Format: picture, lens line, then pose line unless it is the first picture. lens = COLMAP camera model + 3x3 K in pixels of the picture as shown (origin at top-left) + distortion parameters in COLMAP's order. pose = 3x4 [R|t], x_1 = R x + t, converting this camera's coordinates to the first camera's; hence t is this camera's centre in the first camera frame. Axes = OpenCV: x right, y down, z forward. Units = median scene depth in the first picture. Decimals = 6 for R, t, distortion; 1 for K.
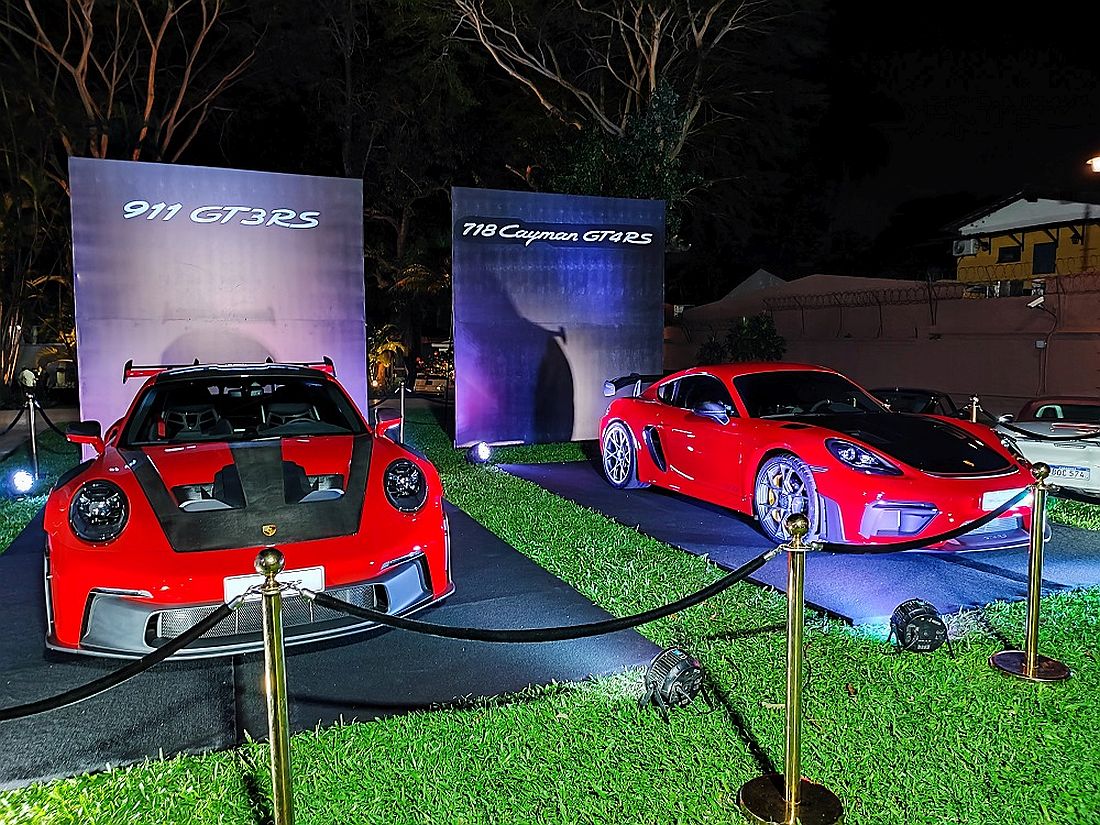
lens RADIAL K [[816.2, 0, 550.0], [0, 816.2, 412.5], [0, 0, 1]] dist [0.037521, -0.046596]
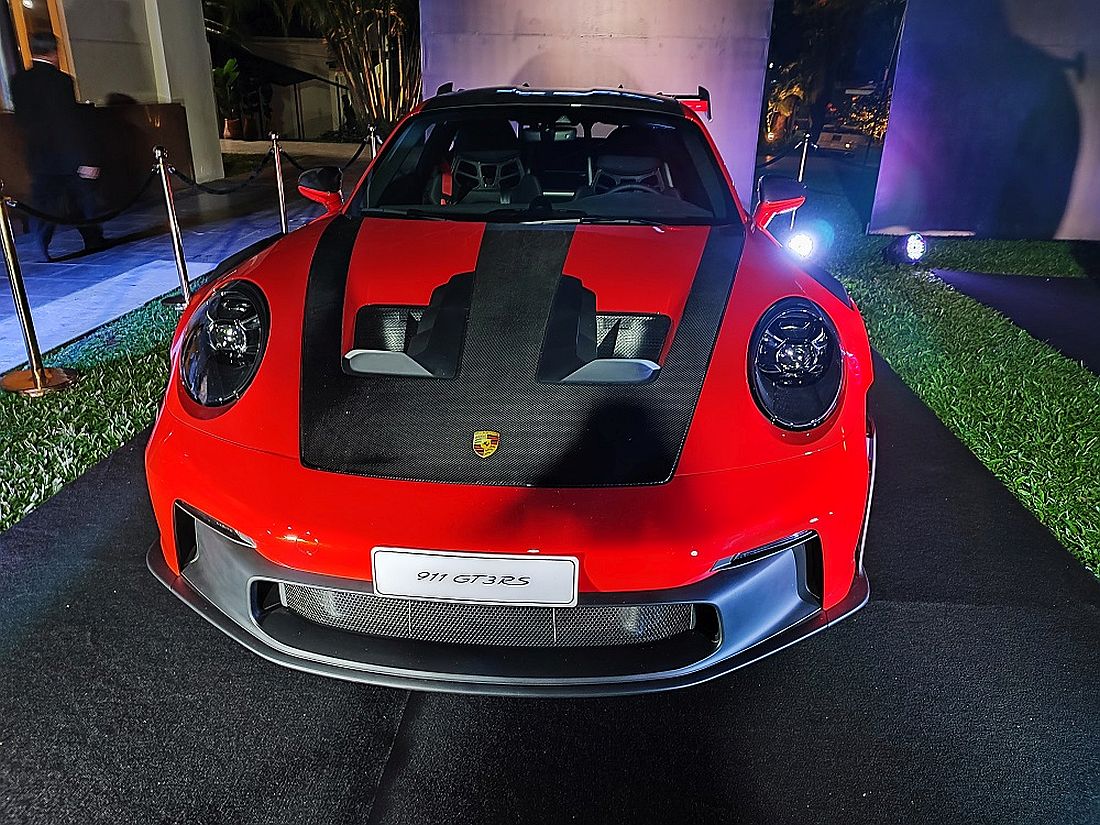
lens RADIAL K [[816.2, 0, 550.0], [0, 816.2, 412.5], [0, 0, 1]] dist [0.037521, -0.046596]
pose [[0.894150, 0.189061, -0.405895, -0.049951], [-0.065370, 0.951893, 0.299376, -0.005604], [0.442969, -0.241154, 0.863495, 0.247688]]
